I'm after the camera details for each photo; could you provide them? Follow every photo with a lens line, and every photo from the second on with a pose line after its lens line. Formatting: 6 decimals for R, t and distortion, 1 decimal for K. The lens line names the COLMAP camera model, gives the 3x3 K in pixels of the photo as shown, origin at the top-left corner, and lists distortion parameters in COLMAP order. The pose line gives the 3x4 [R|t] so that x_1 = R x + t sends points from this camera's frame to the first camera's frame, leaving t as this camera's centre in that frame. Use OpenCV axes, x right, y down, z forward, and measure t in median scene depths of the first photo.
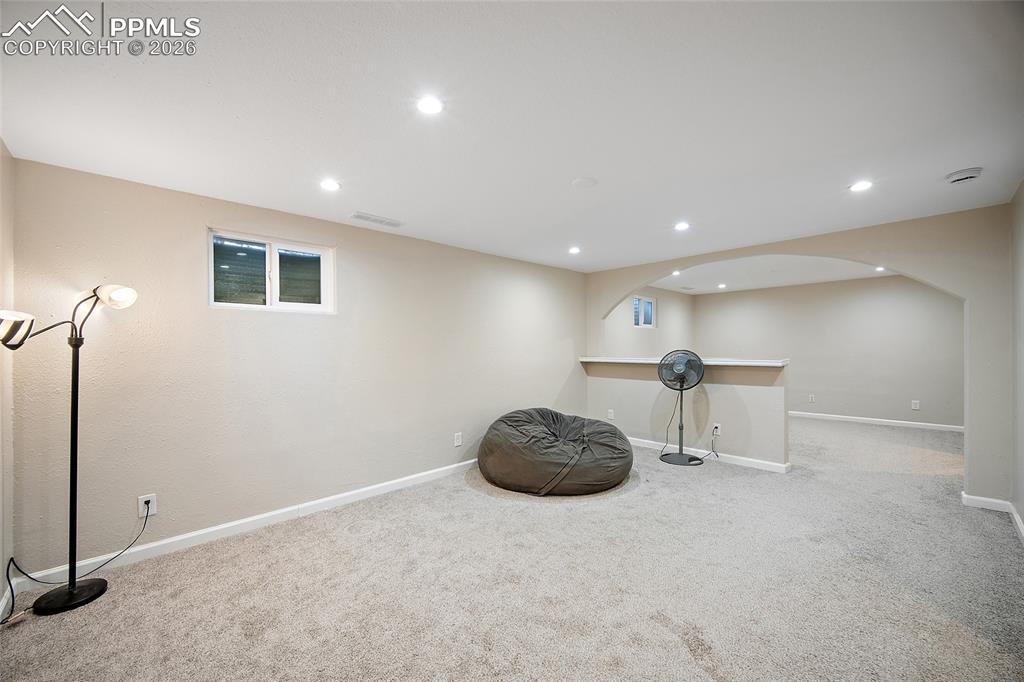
lens RADIAL K [[402.4, 0, 511.3], [0, 402.4, 345.7], [0, 0, 1]] dist [-0.002006, -0.000142]
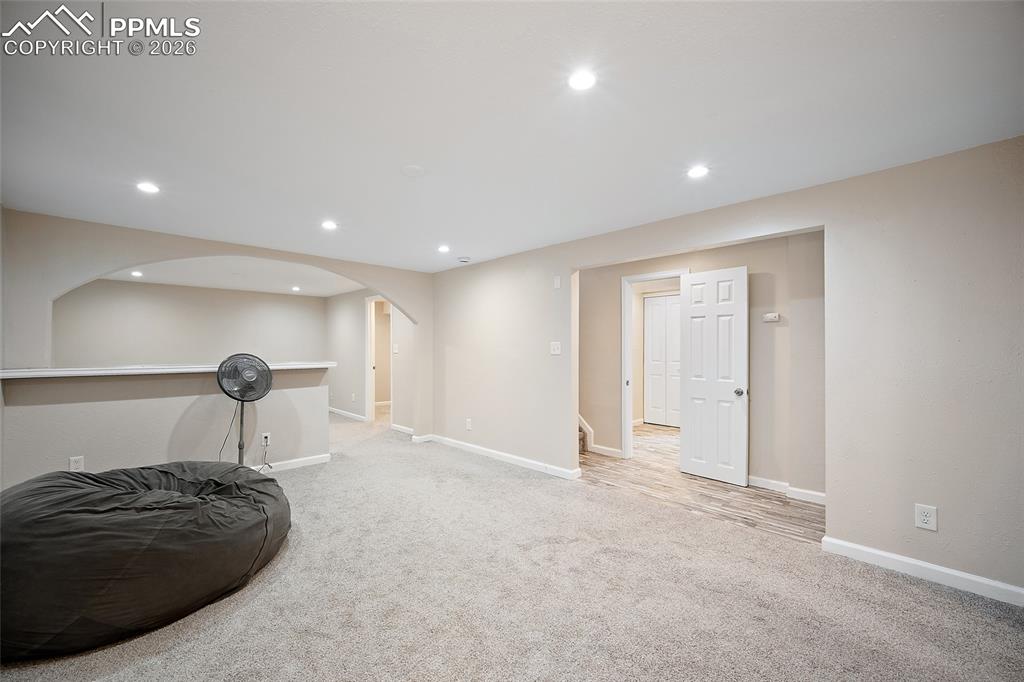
lens RADIAL K [[402.4, 0, 505.5], [0, 402.4, 347.3], [0, 0, 1]] dist [-0.002006, -0.000142]
pose [[-0.005467, 0.011777, 0.999916, -0.536555], [-0.001630, 0.999929, -0.011786, 0.007261], [-0.999984, -0.001695, -0.005447, 0.575058]]
